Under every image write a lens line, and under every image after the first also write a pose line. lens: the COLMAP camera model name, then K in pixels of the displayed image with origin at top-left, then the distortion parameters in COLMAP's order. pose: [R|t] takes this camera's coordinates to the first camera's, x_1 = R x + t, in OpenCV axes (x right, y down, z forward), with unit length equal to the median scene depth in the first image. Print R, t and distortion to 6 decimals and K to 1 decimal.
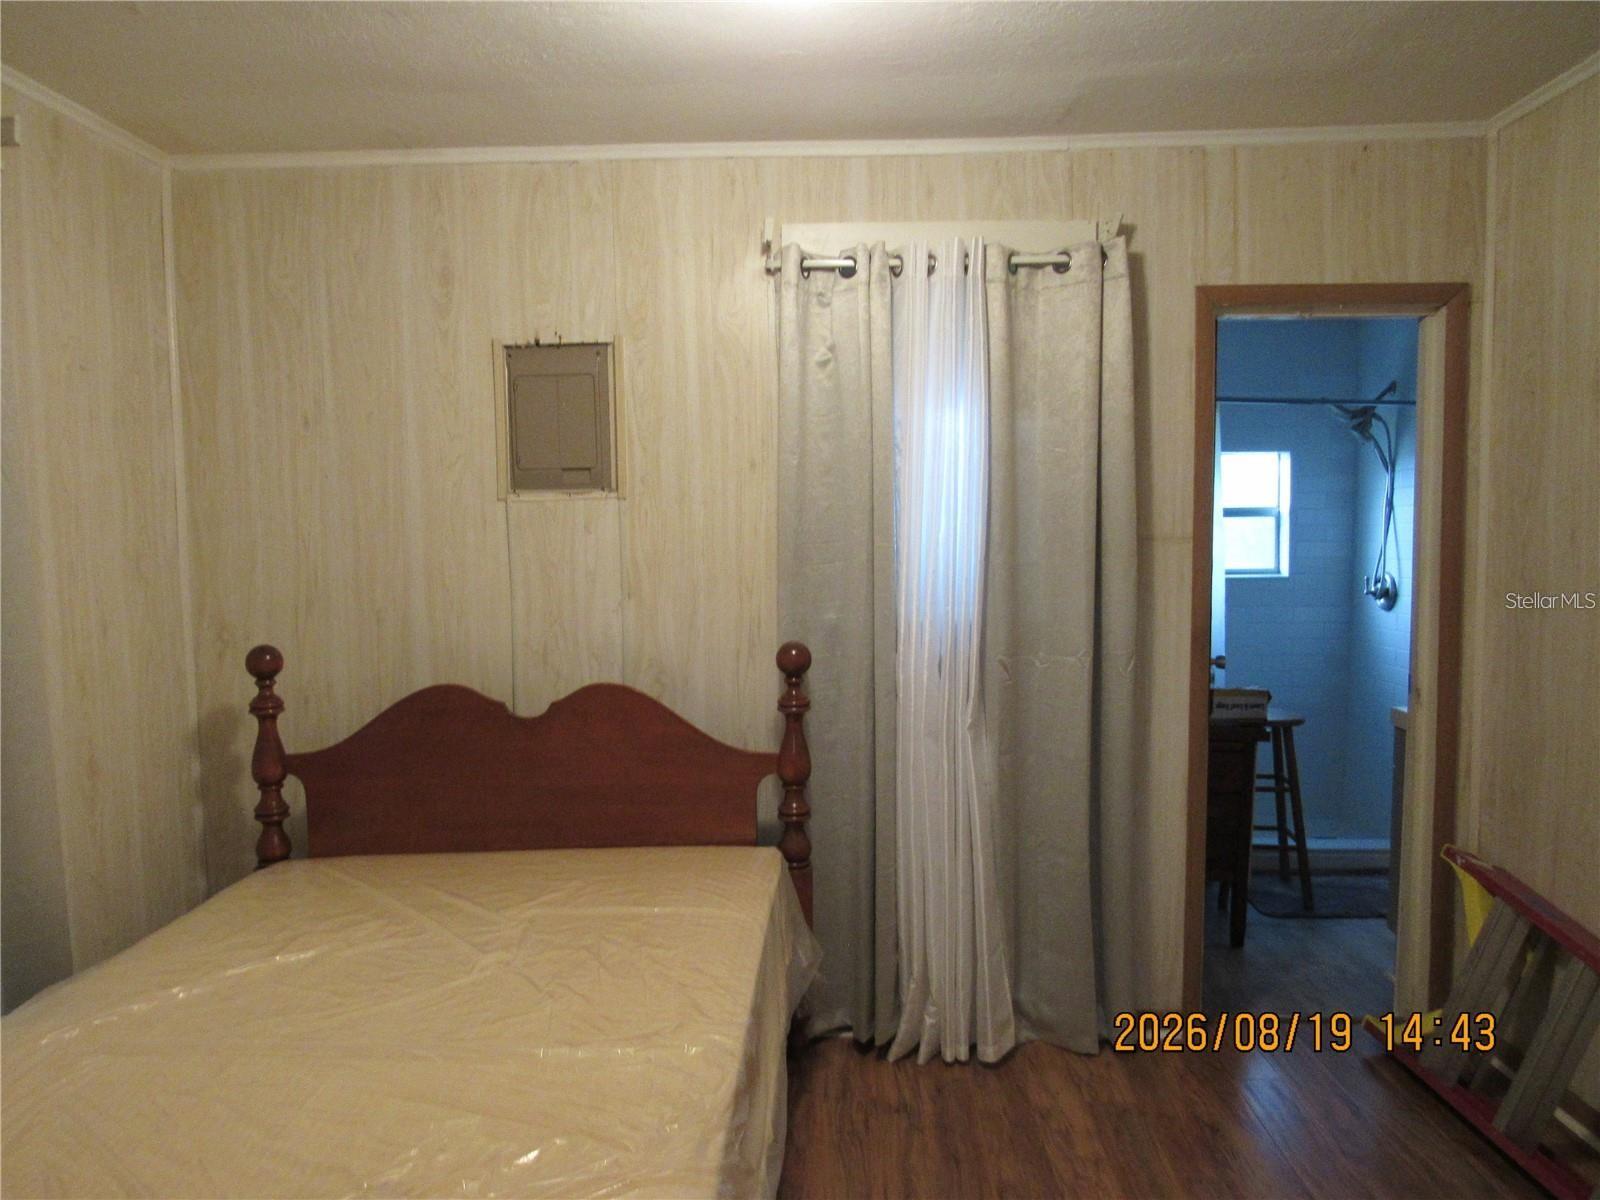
lens RADIAL K [[1166.5, 0, 806.5], [0, 1166.5, 598.9], [0, 0, 1]] dist [-0.013529, -0.007403]
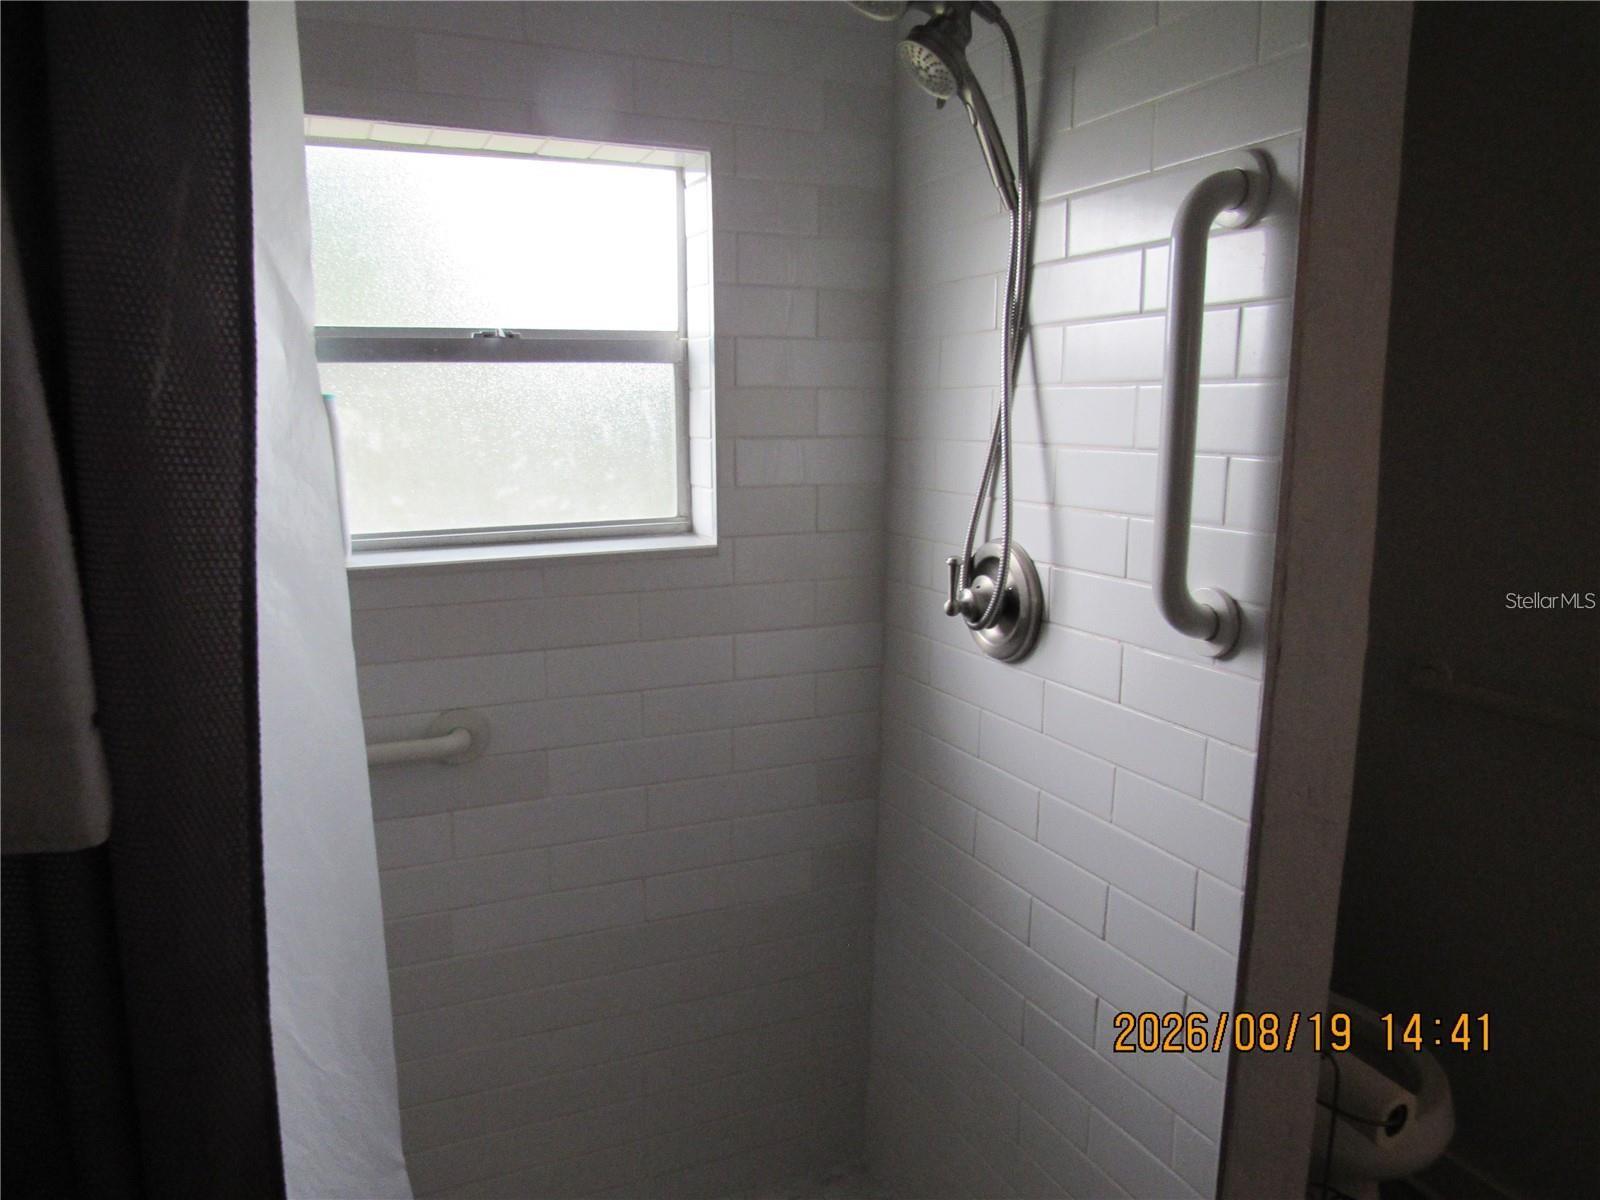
lens RADIAL K [[1166.5, 0, 799.0], [0, 1166.5, 603.7], [0, 0, 1]] dist [-0.013529, -0.007403]
pose [[0.898125, -0.071718, 0.433853, 0.311239], [0.022122, 0.992731, 0.118308, -0.044210], [-0.439184, -0.096658, 0.893182, 0.741948]]
